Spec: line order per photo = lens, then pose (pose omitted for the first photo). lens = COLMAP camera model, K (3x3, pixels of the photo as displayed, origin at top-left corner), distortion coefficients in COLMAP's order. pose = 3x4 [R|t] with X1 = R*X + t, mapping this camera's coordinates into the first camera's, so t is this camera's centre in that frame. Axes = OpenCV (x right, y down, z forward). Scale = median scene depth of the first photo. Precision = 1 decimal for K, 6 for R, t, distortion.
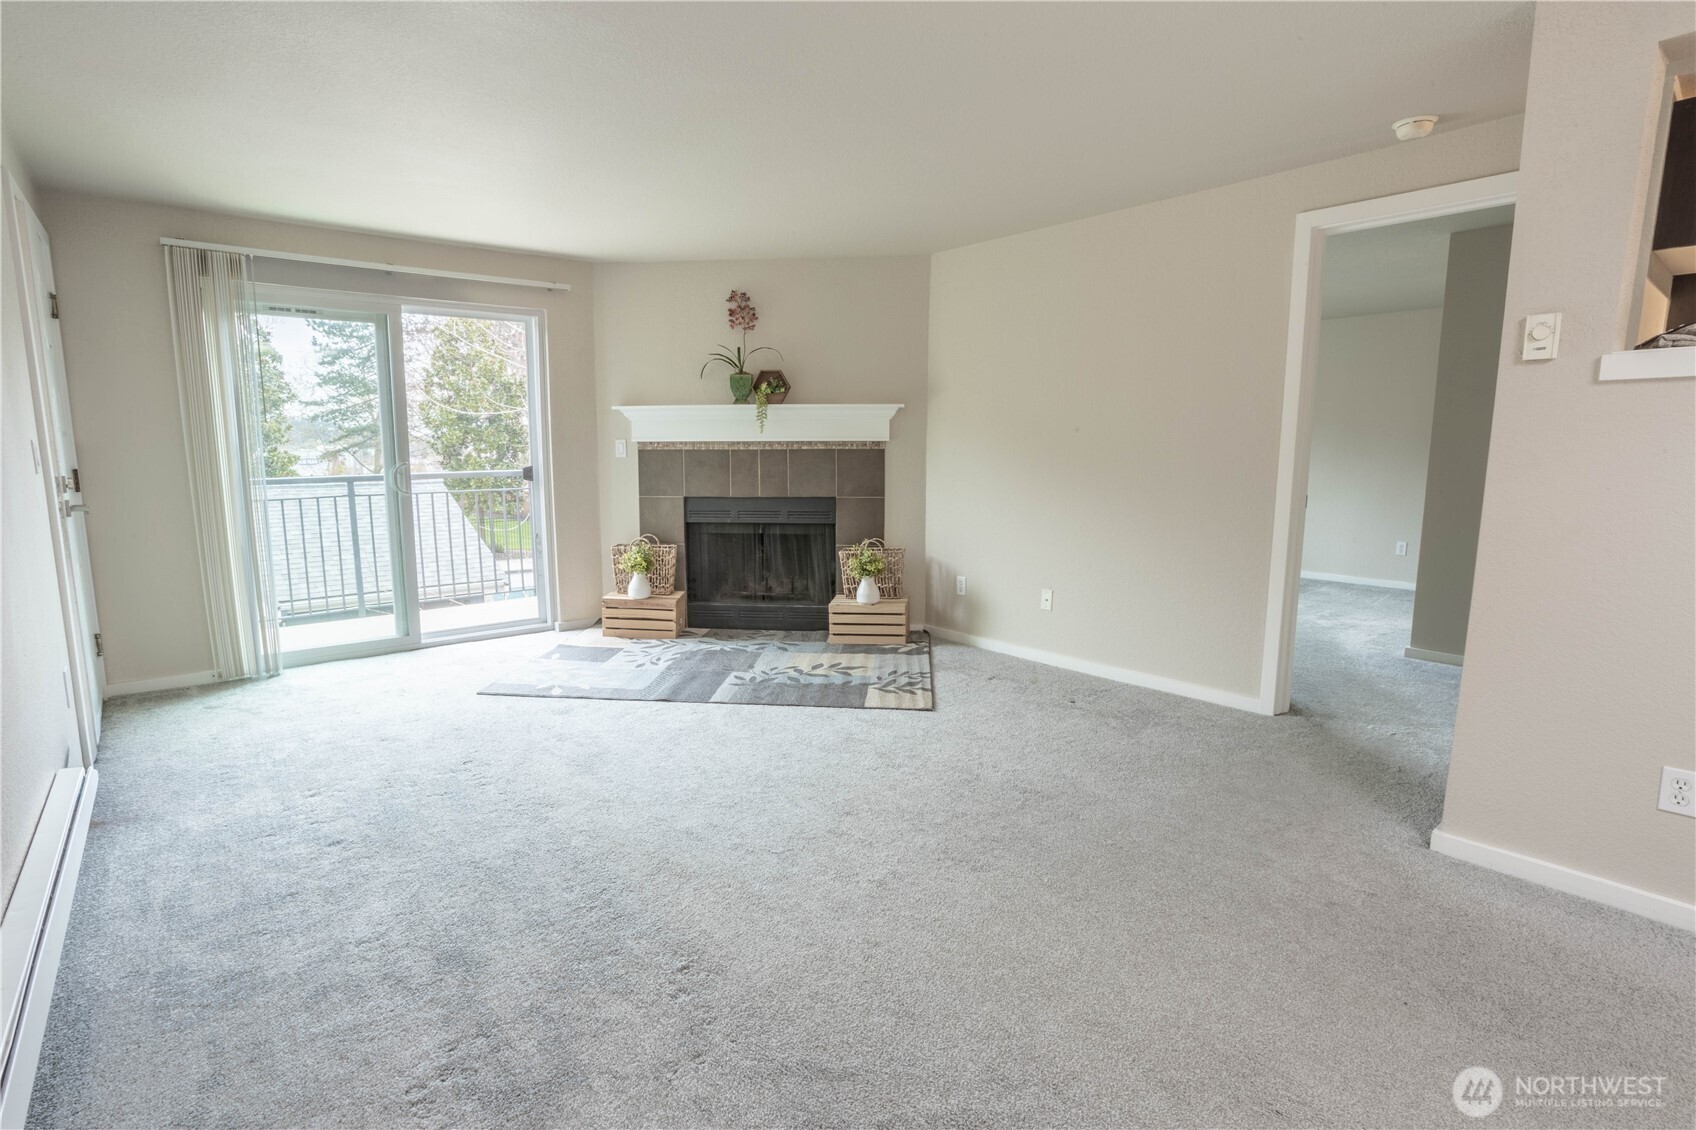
lens RADIAL K [[818.1, 0, 833.3], [0, 818.1, 566.1], [0, 0, 1]] dist [-0.070061, 0.035713]
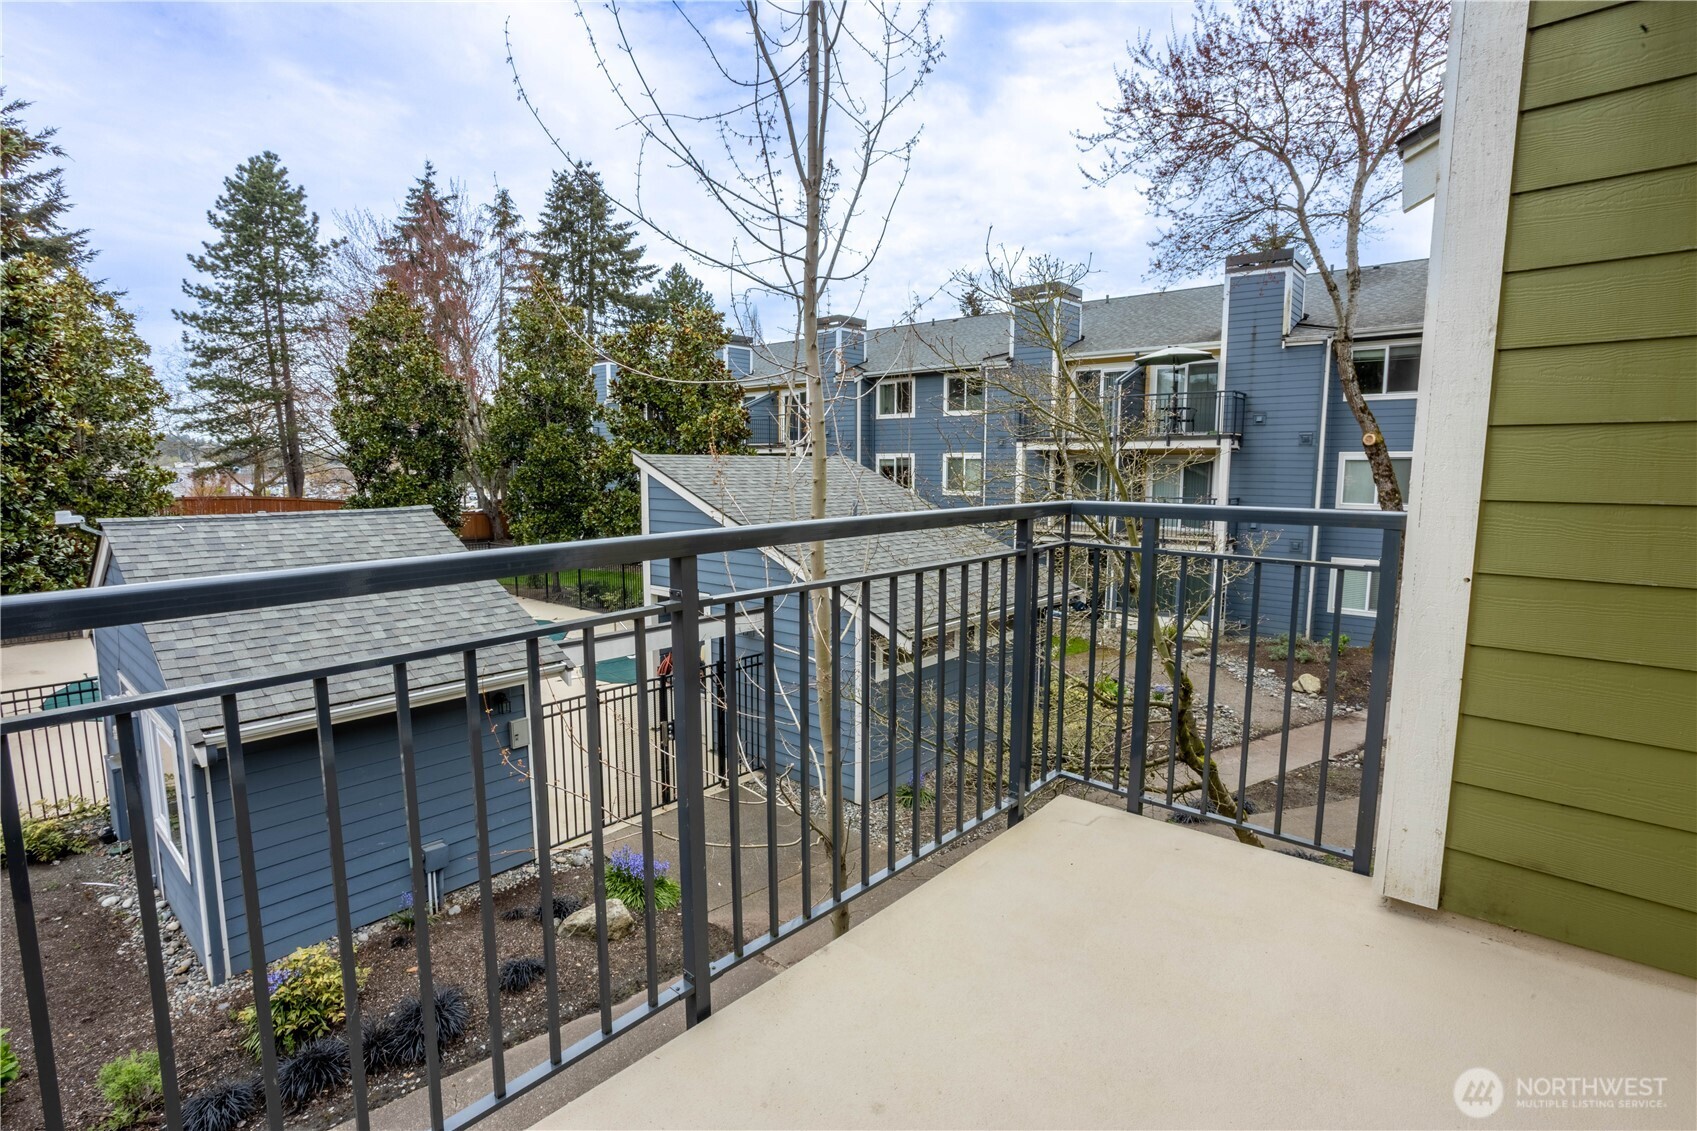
lens RADIAL K [[818.6, 0, 833.8], [0, 818.6, 566.6], [0, 0, 1]] dist [-0.070061, 0.035713]
pose [[0.992582, -0.012616, 0.120924, -0.720218], [0.015208, 0.999673, -0.020536, -0.117349], [-0.120625, 0.022222, 0.992449, 0.880081]]
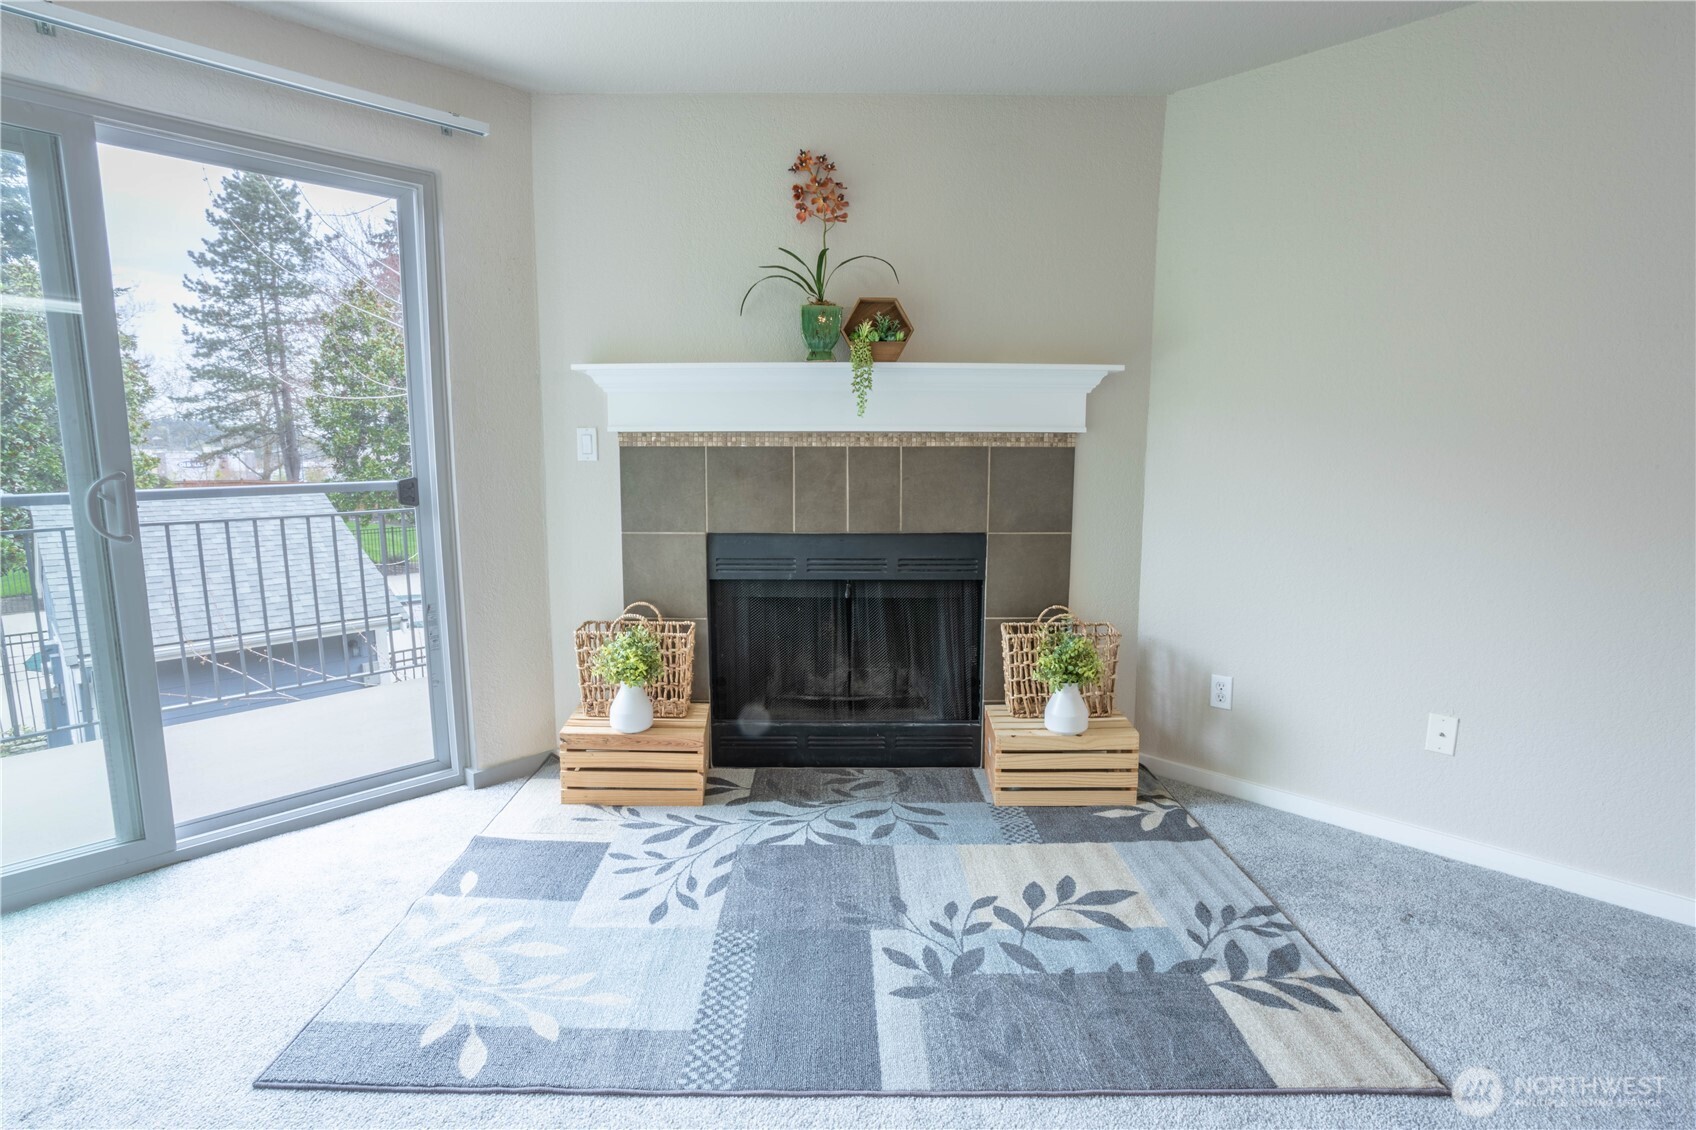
lens RADIAL K [[818.1, 0, 833.3], [0, 818.1, 566.1], [0, 0, 1]] dist [-0.070061, 0.035713]
pose [[0.995333, -0.012357, 0.095708, -0.151887], [0.012593, 0.999919, -0.001857, -0.061117], [-0.095677, 0.003053, 0.995408, 0.450734]]
